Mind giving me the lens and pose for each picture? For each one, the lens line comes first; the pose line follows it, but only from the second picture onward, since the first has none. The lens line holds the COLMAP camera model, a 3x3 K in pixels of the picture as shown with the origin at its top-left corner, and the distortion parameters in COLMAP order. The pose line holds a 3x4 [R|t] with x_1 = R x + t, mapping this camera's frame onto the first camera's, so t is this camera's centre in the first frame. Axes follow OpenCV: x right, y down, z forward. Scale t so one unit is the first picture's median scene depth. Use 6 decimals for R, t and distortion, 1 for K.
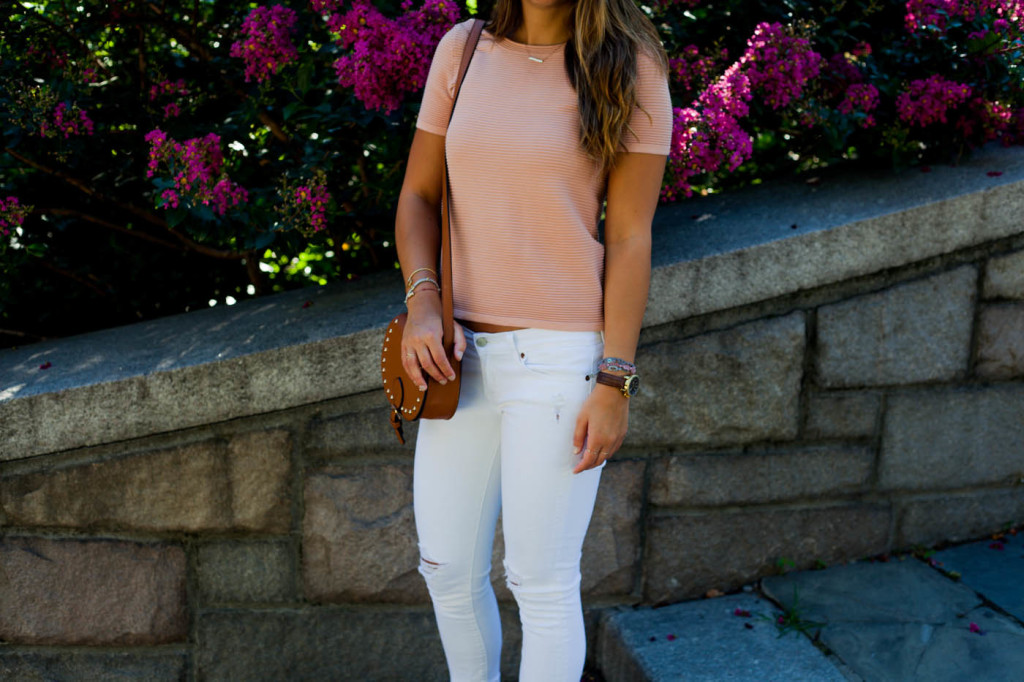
lens RADIAL K [[1537.2, 0, 512.0], [0, 1537.2, 341.0], [0, 0, 1]] dist [-0.095218, -0.028415]
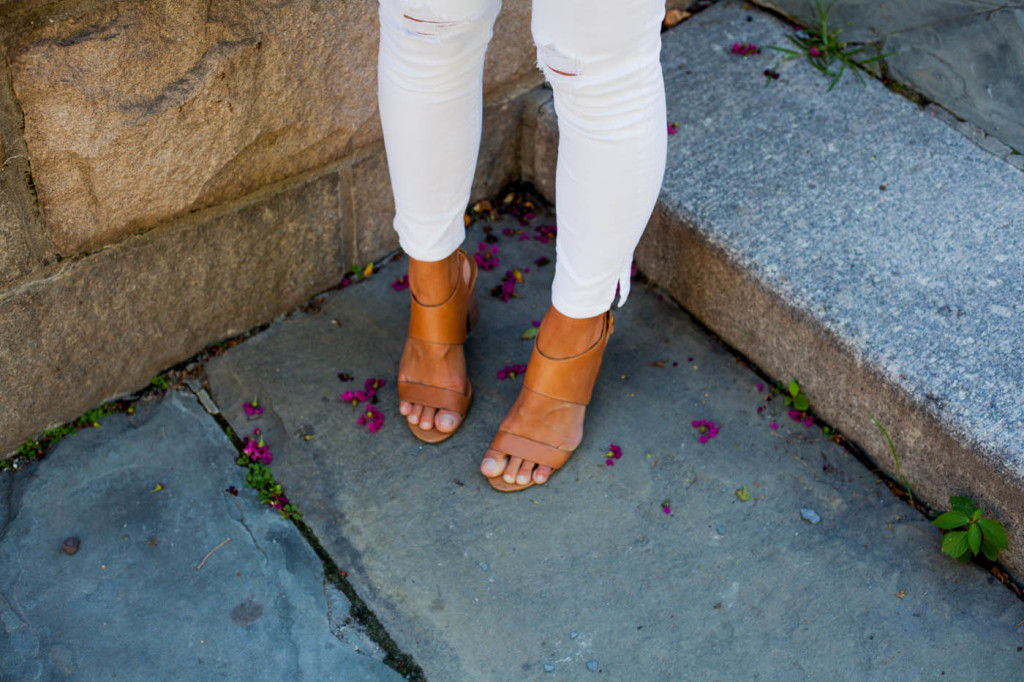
lens RADIAL K [[1537.2, 0, 512.0], [0, 1537.2, 341.0], [0, 0, 1]] dist [-0.095218, -0.028415]
pose [[0.910316, -0.317041, 0.266102, -0.146074], [0.128195, 0.827232, 0.547040, -0.080289], [-0.393562, -0.463867, 0.793685, 0.513533]]
